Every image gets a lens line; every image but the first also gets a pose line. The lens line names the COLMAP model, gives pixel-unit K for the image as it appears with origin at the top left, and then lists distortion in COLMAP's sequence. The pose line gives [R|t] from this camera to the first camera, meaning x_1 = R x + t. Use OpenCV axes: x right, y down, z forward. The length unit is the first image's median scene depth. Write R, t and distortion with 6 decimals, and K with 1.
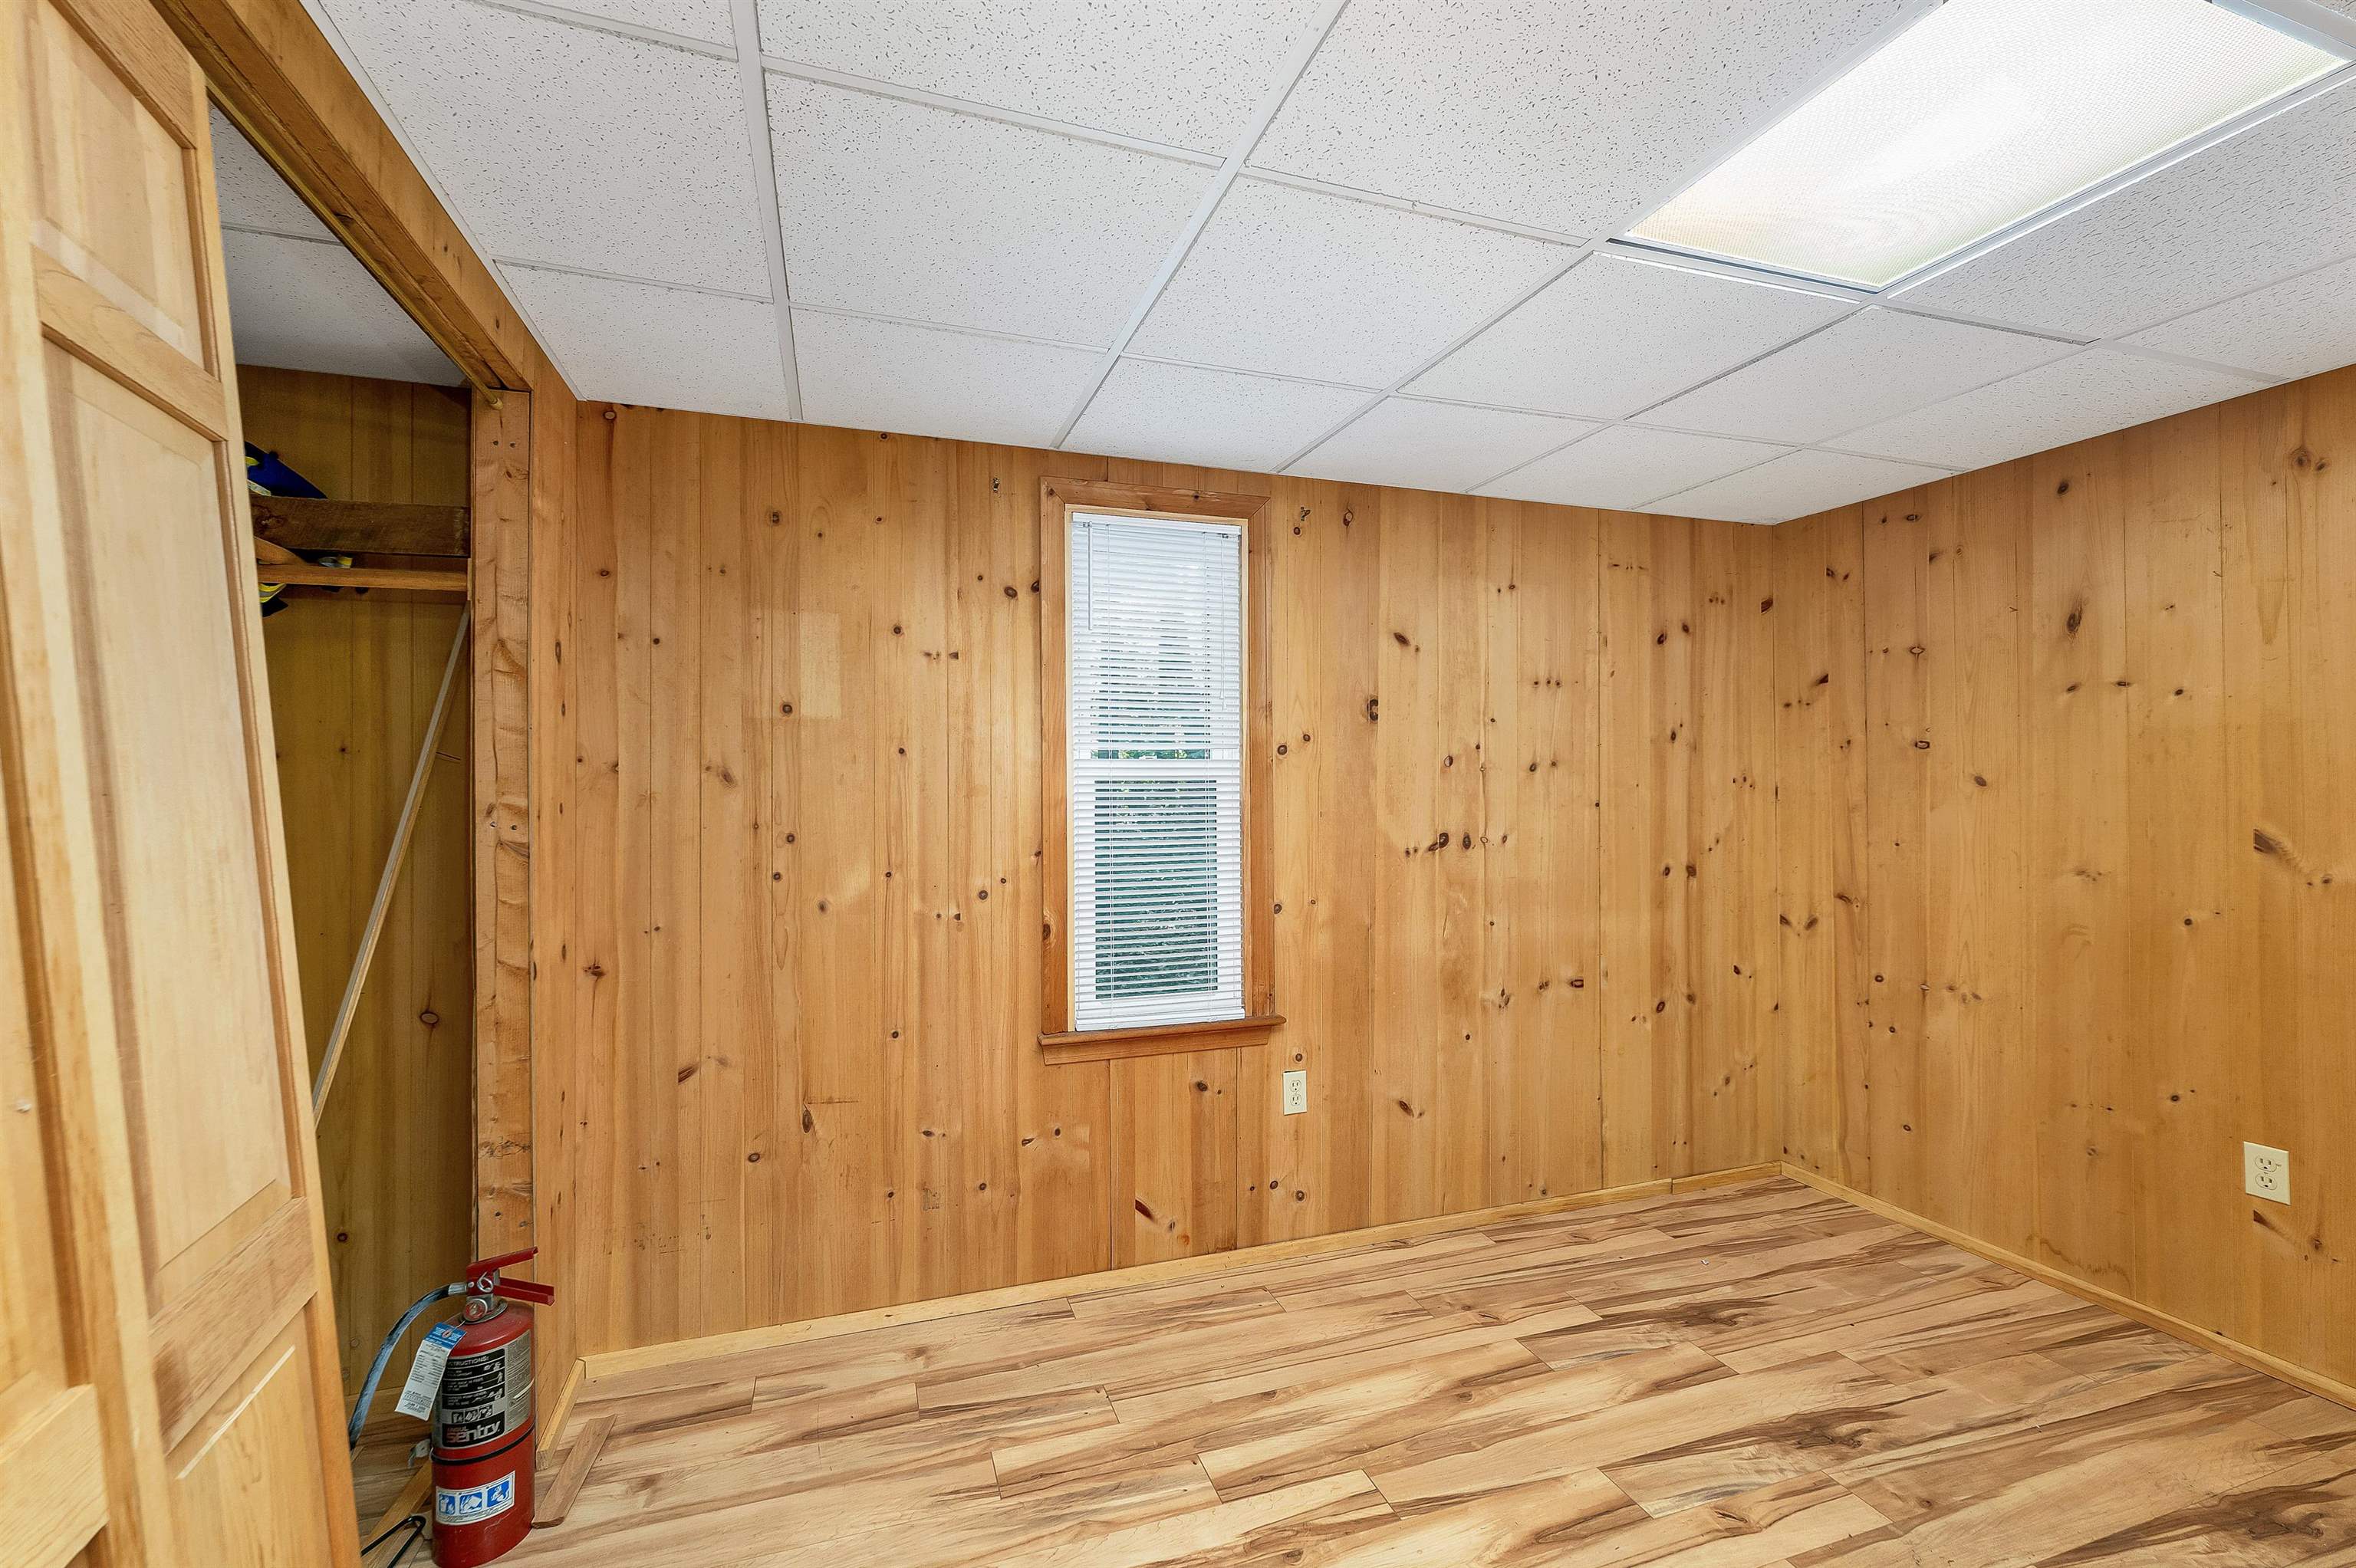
lens RADIAL K [[965.9, 0, 1168.1], [0, 965.9, 786.9], [0, 0, 1]] dist [0.000504, 0.000145]
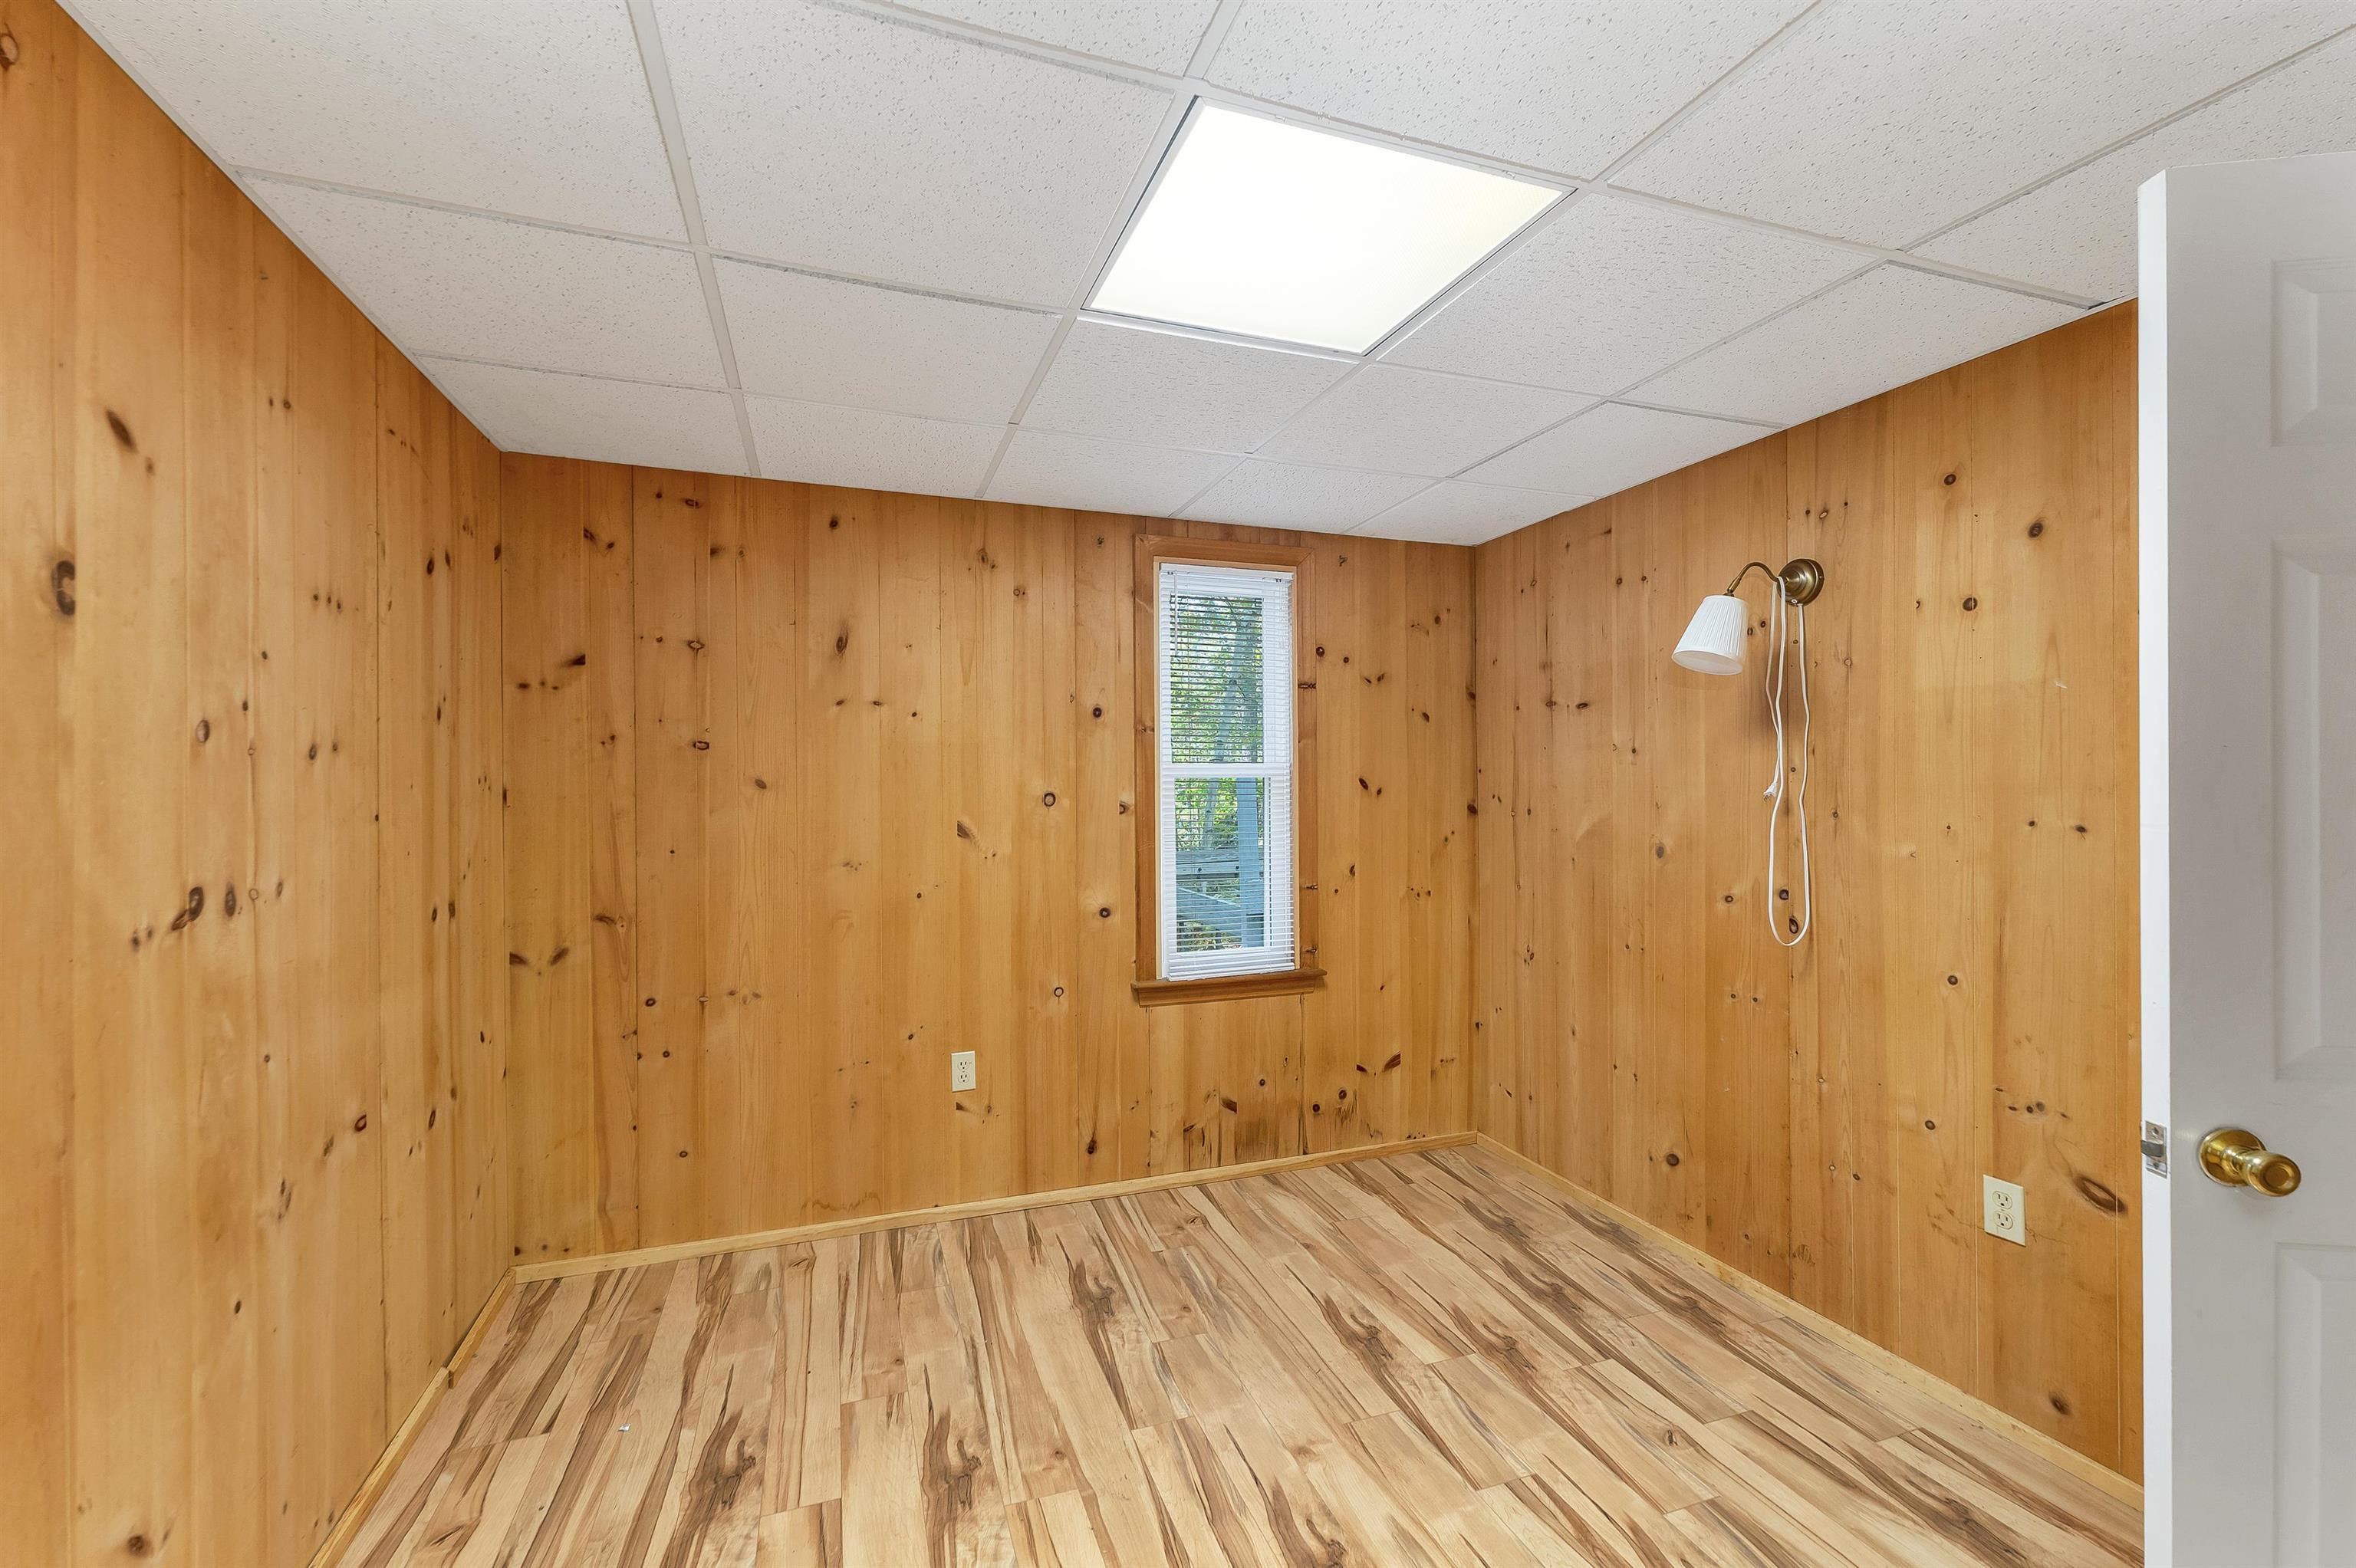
lens RADIAL K [[968.0, 0, 1173.1], [0, 968.0, 793.9], [0, 0, 1]] dist [0.001038, 0.000154]
pose [[-0.013708, -0.001801, 0.999904, -0.184047], [0.000459, 0.999998, 0.001808, 0.002938], [-0.999906, 0.000483, -0.013707, 0.557496]]
